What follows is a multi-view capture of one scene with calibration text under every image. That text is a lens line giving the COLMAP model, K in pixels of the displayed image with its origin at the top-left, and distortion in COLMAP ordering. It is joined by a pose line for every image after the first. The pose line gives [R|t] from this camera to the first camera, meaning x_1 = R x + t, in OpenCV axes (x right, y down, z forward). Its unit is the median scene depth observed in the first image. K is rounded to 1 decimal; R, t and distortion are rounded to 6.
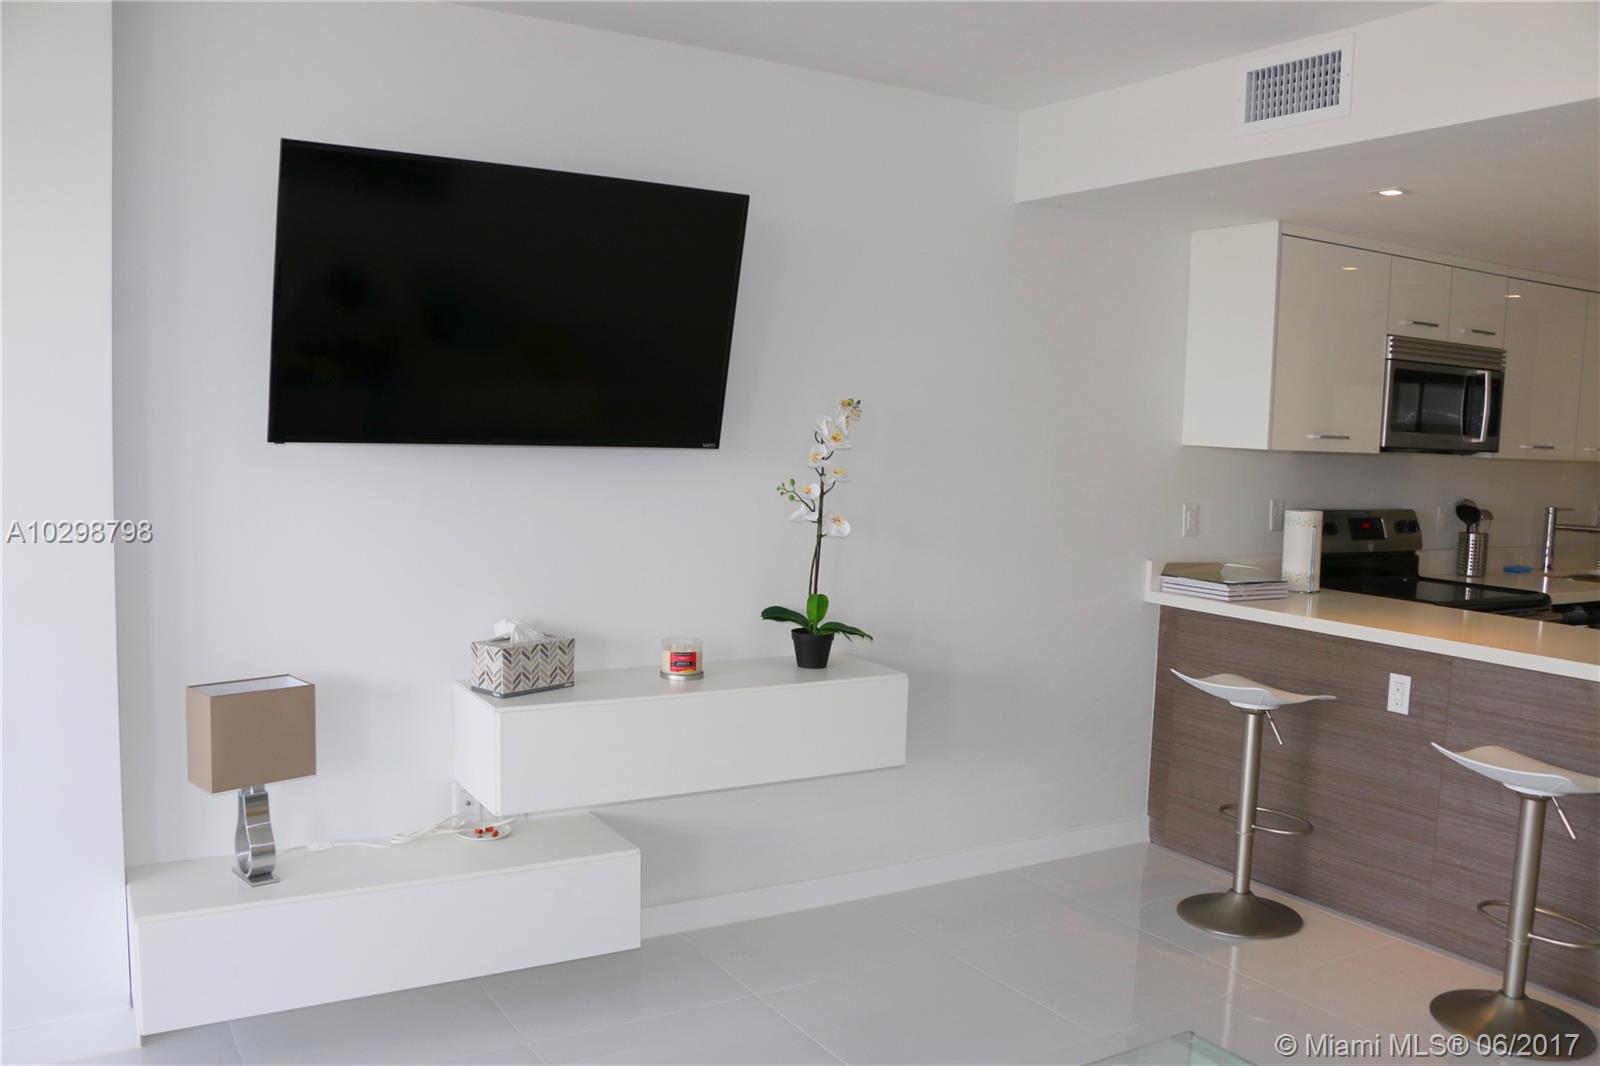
lens RADIAL K [[1315.2, 0, 793.8], [0, 1315.2, 544.6], [0, 0, 1]] dist [-0.179173, 0.149160]
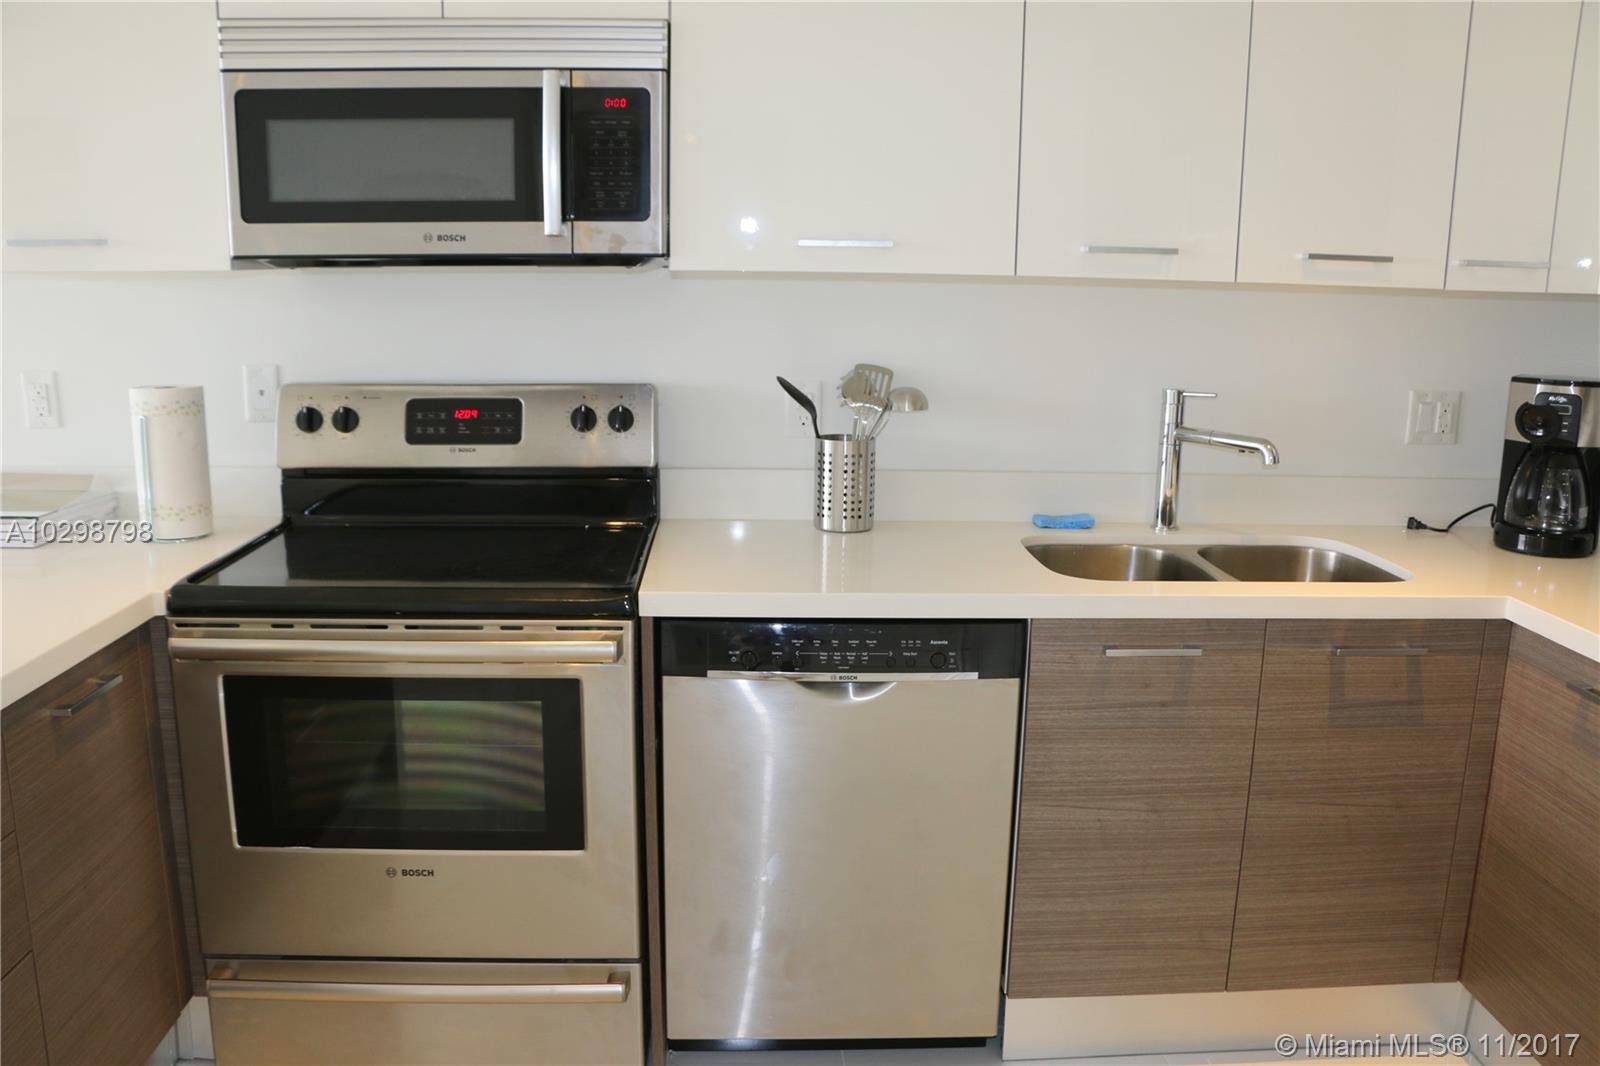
lens RADIAL K [[1315.2, 0, 799.5], [0, 1315.2, 549.9], [0, 0, 1]] dist [-0.179173, 0.149160]
pose [[0.880212, 0.082320, -0.467387, 1.055194], [-0.030314, 0.992583, 0.117733, -0.034576], [0.473612, -0.089461, 0.876178, 0.791782]]
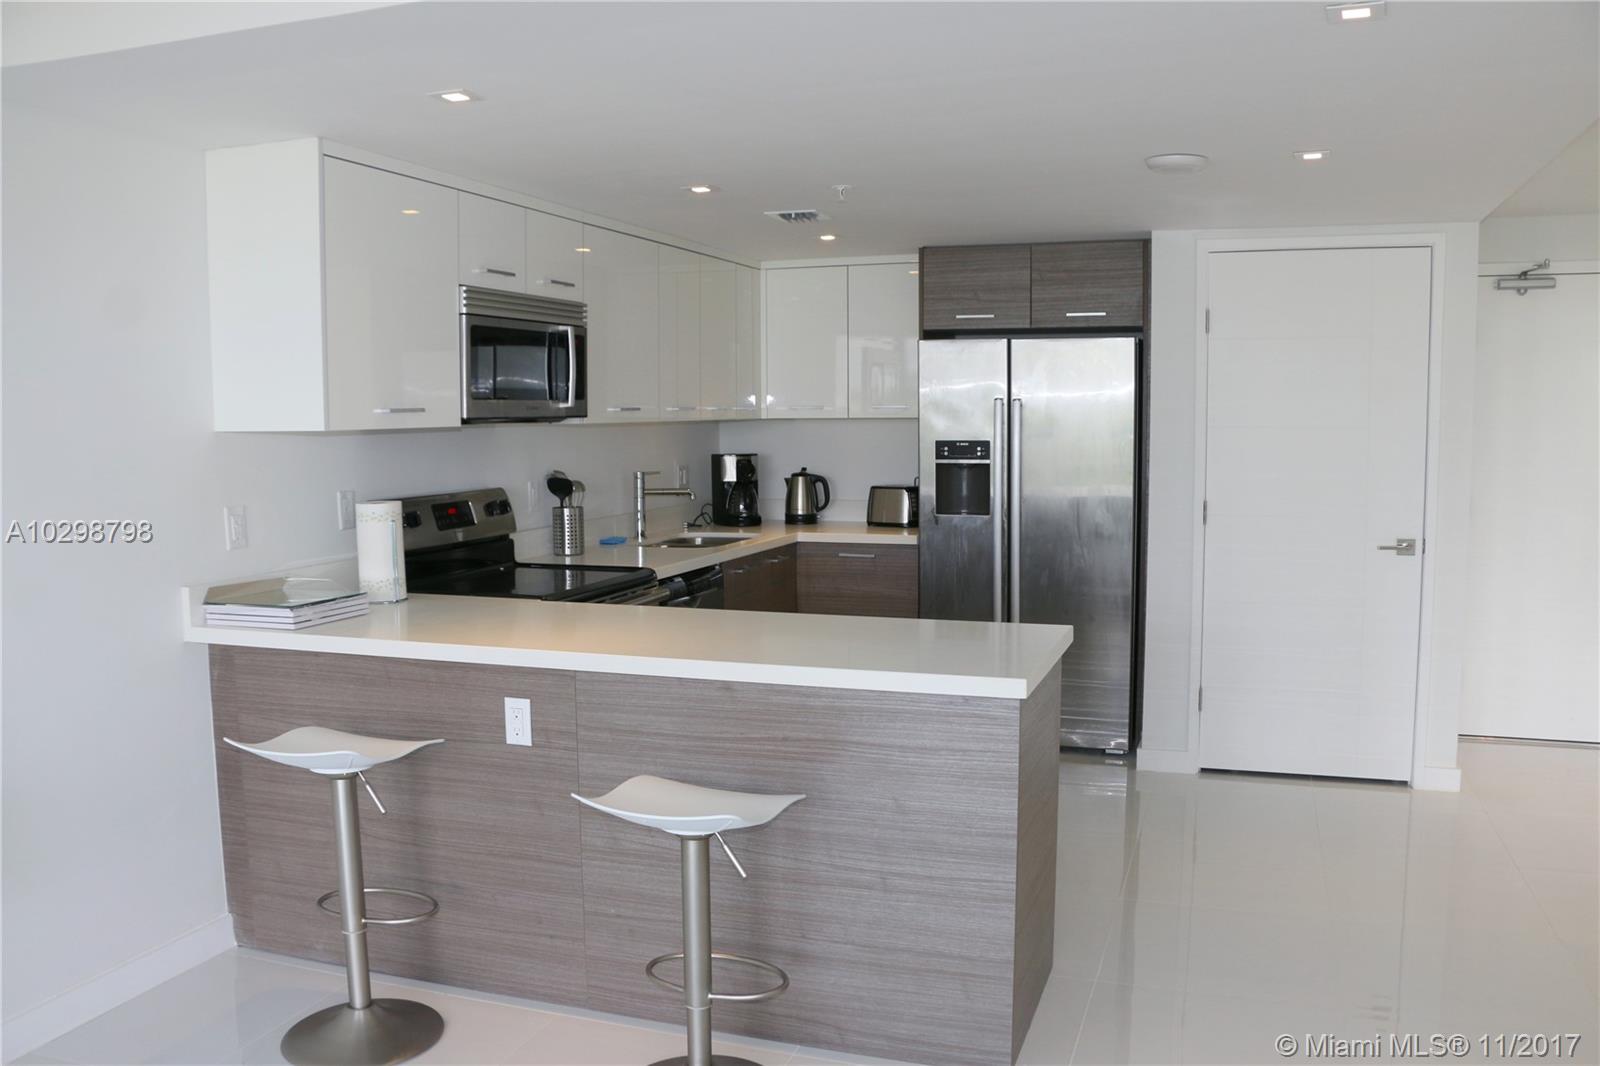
lens RADIAL K [[1315.2, 0, 802.0], [0, 1315.2, 545.7], [0, 0, 1]] dist [-0.179173, 0.149160]
pose [[0.768372, -0.101665, 0.631877, 0.099925], [0.090265, 0.994648, 0.050270, -0.019350], [-0.633606, 0.018410, 0.773437, 0.234776]]
